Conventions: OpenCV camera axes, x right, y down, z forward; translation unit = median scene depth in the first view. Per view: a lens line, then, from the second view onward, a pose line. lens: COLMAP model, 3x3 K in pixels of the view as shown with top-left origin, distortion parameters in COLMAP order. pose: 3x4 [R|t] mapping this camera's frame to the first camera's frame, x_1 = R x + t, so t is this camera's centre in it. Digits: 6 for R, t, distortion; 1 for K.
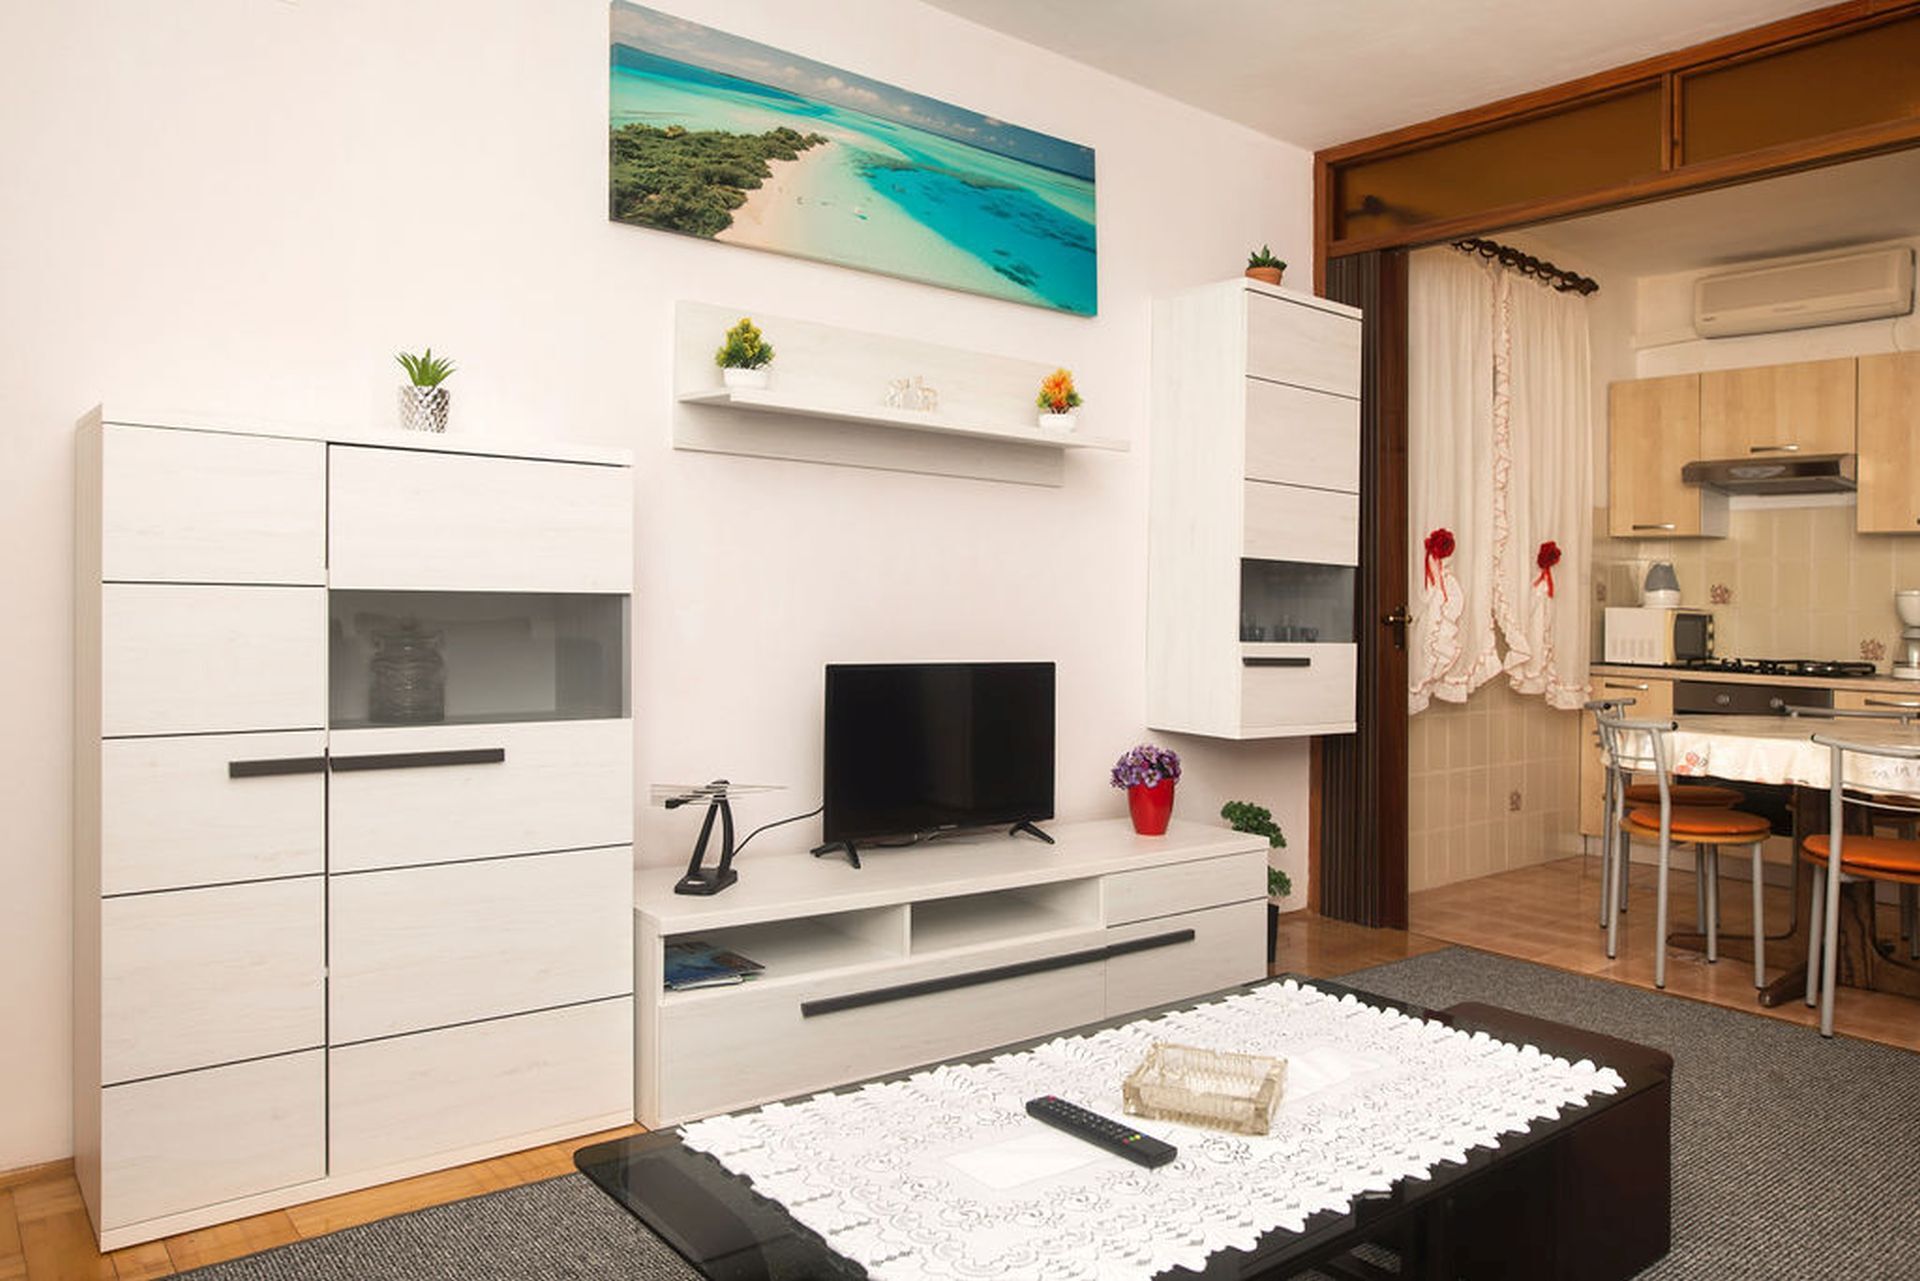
lens RADIAL K [[1325.7, 0, 967.3], [0, 1325.7, 573.9], [0, 0, 1]] dist [-0.035204, 0.000719]
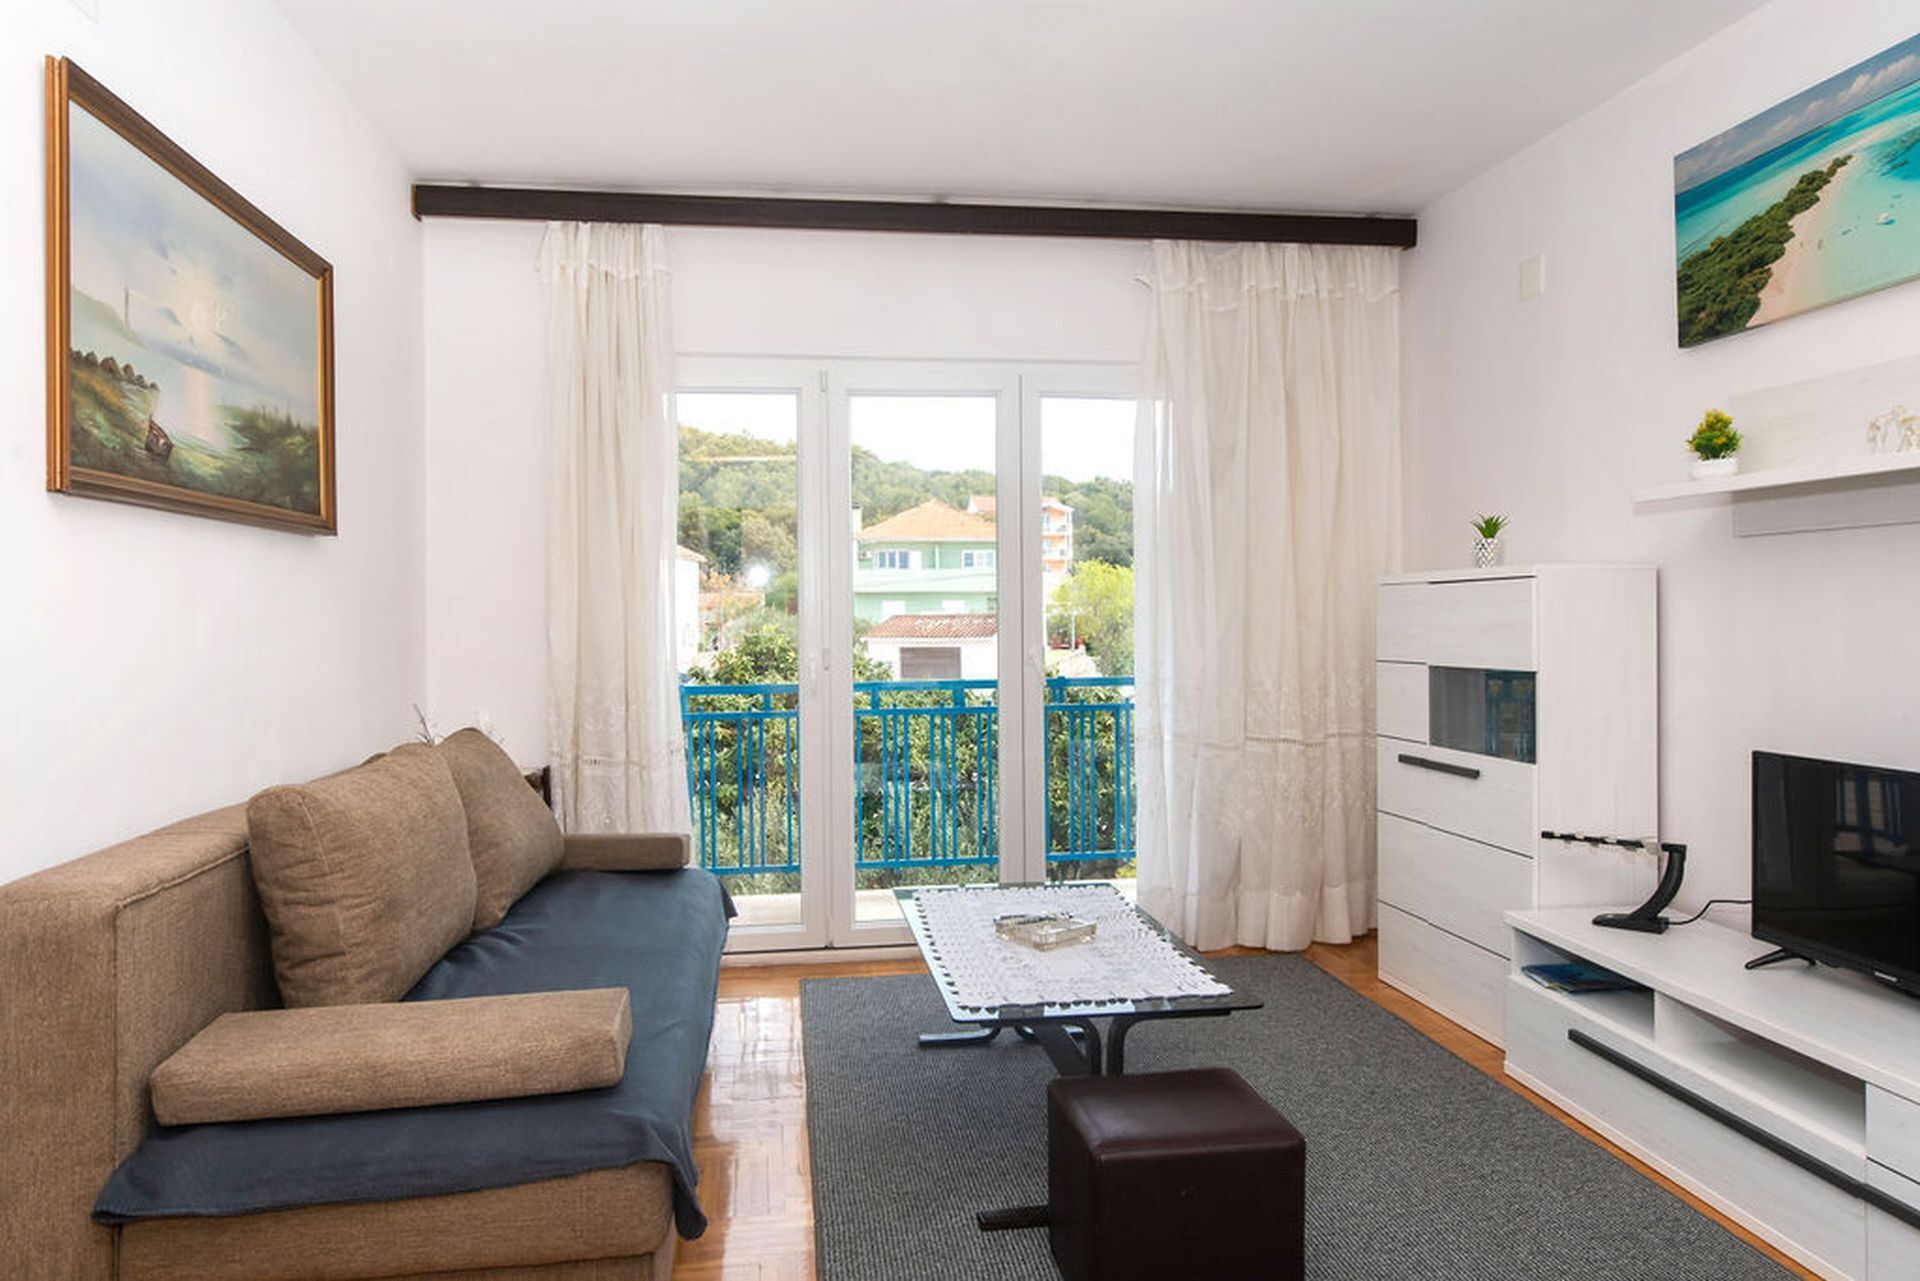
lens RADIAL K [[1413.6, 0, 931.3], [0, 1413.6, 688.9], [0, 0, 1]] dist [-0.033446, 0.012262]
pose [[-0.536919, 0.023045, -0.843319, 1.044239], [0.008396, 0.999723, 0.021973, -0.002924], [0.843592, 0.004717, -0.536964, 1.025758]]
